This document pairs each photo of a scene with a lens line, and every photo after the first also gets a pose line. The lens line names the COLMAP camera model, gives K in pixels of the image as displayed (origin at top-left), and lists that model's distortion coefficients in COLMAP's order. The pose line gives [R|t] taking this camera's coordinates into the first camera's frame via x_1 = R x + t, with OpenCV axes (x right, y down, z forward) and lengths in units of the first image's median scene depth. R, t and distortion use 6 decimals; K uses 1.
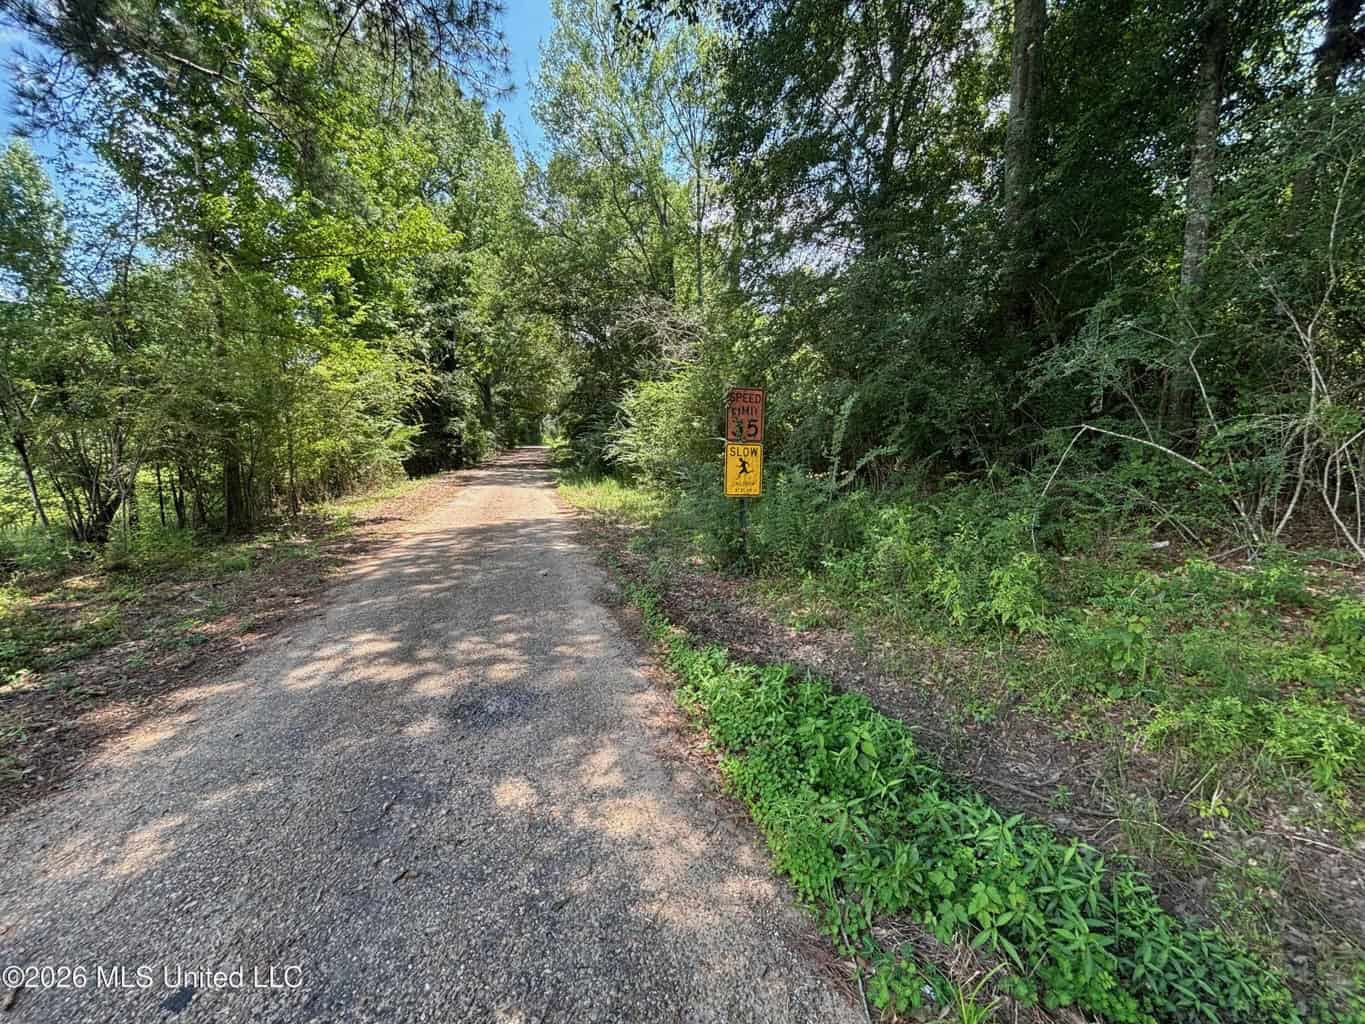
lens RADIAL K [[539.6, 0, 682.5], [0, 539.6, 512.0], [0, 0, 1]] dist [-0.013428, 0.000583]
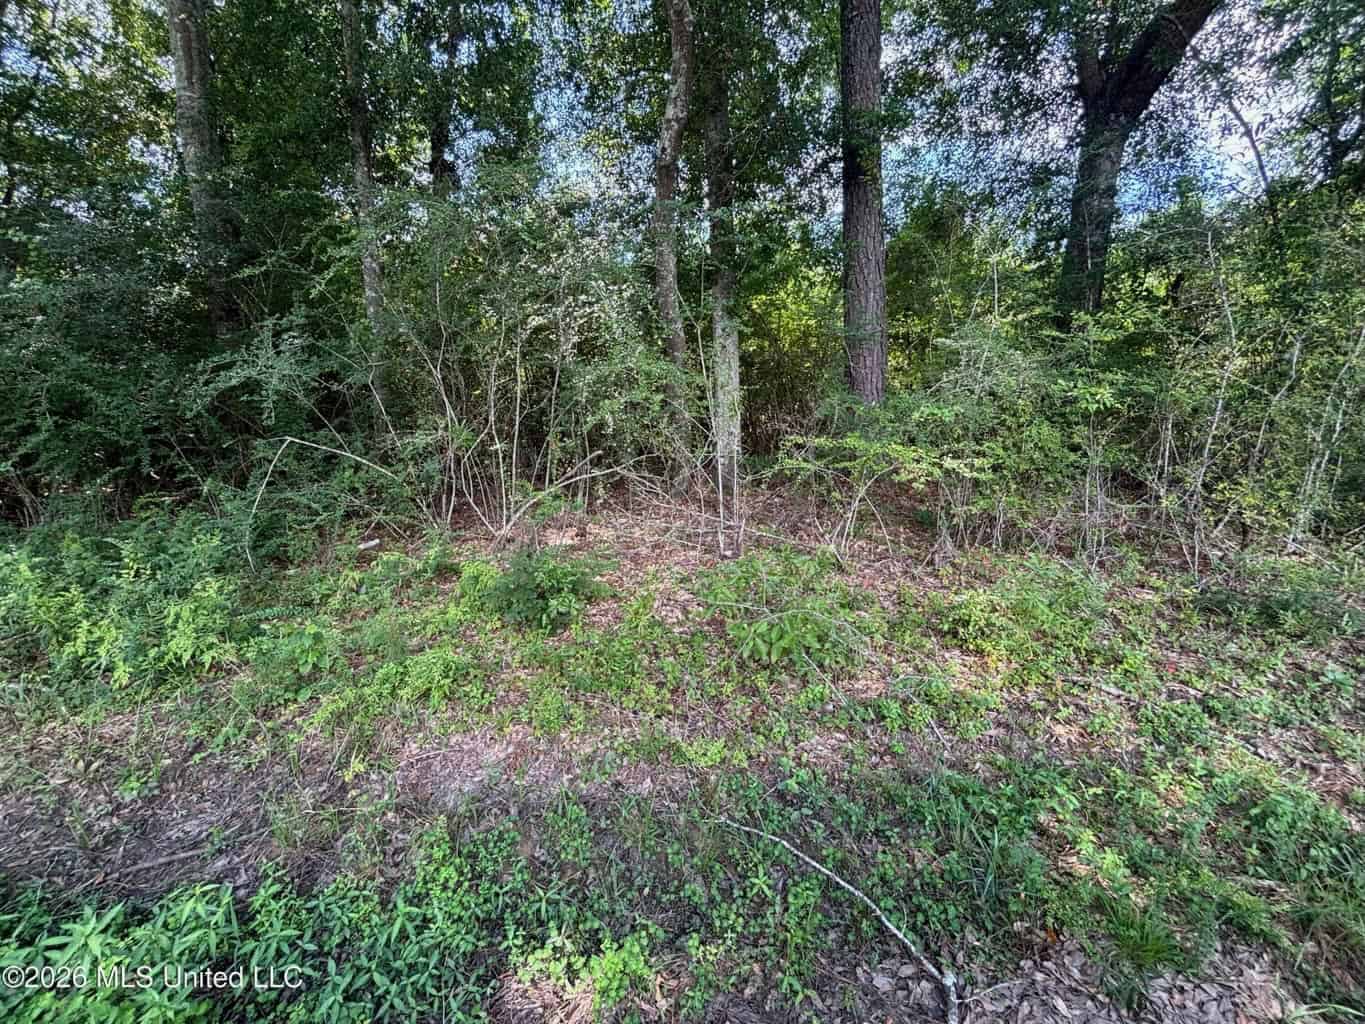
lens RADIAL K [[539.6, 0, 682.5], [0, 539.6, 512.0], [0, 0, 1]] dist [-0.013428, 0.000583]
pose [[0.394884, -0.106617, 0.912524, 0.143592], [0.128562, 0.989883, 0.060022, 0.014413], [-0.909692, 0.093614, 0.404596, -0.086835]]
